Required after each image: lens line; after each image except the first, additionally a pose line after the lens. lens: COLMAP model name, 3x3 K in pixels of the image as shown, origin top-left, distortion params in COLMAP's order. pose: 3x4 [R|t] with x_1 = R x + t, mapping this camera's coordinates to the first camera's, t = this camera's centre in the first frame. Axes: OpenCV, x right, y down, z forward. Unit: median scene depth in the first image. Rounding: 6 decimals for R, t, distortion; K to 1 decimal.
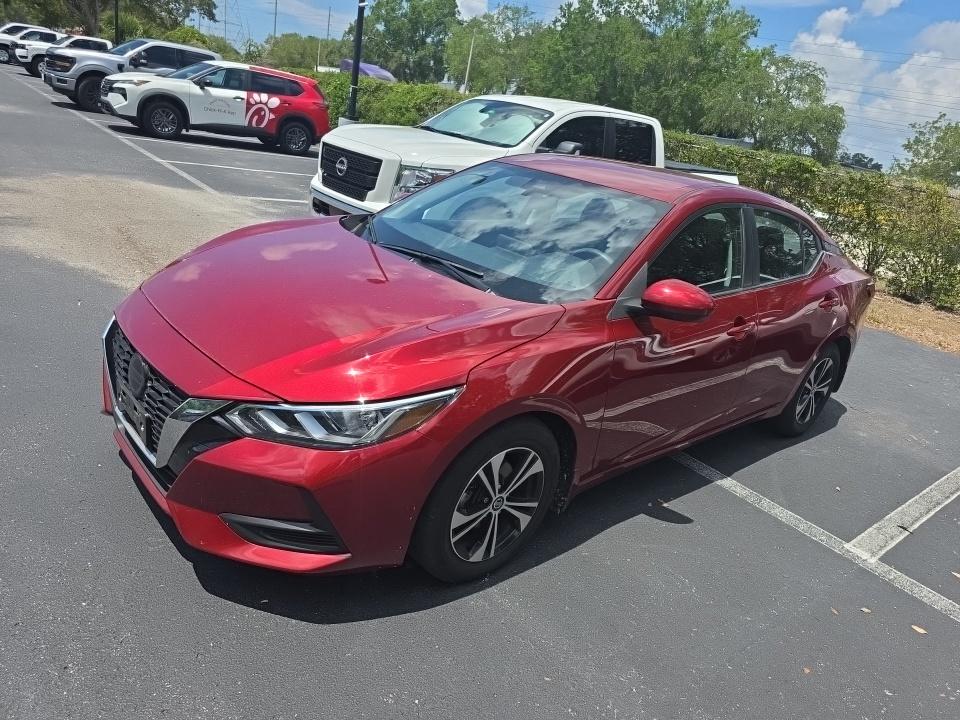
lens RADIAL K [[675.8, 0, 485.5], [0, 675.8, 362.9], [0, 0, 1]] dist [0.052077, -0.056115]
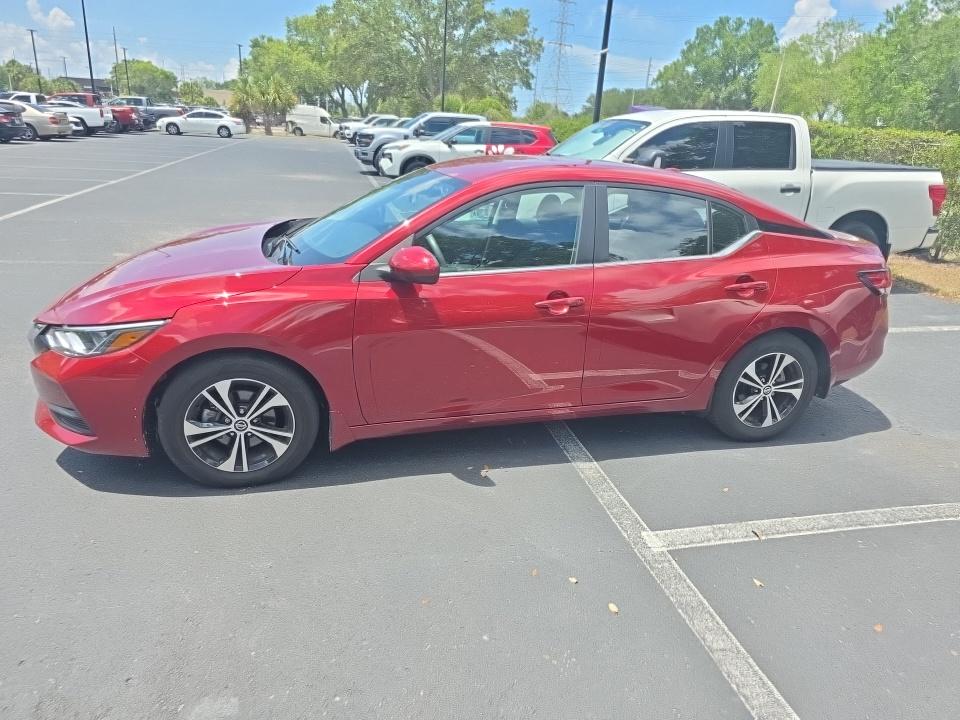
lens RADIAL K [[664.0, 0, 479.7], [0, 664.0, 375.5], [0, 0, 1]] dist [0.051748, -0.046186]
pose [[0.888520, 0.043390, -0.456781, 0.174309], [-0.063344, 0.997586, -0.028454, 0.022331], [0.454444, 0.054216, 0.889124, 0.018847]]
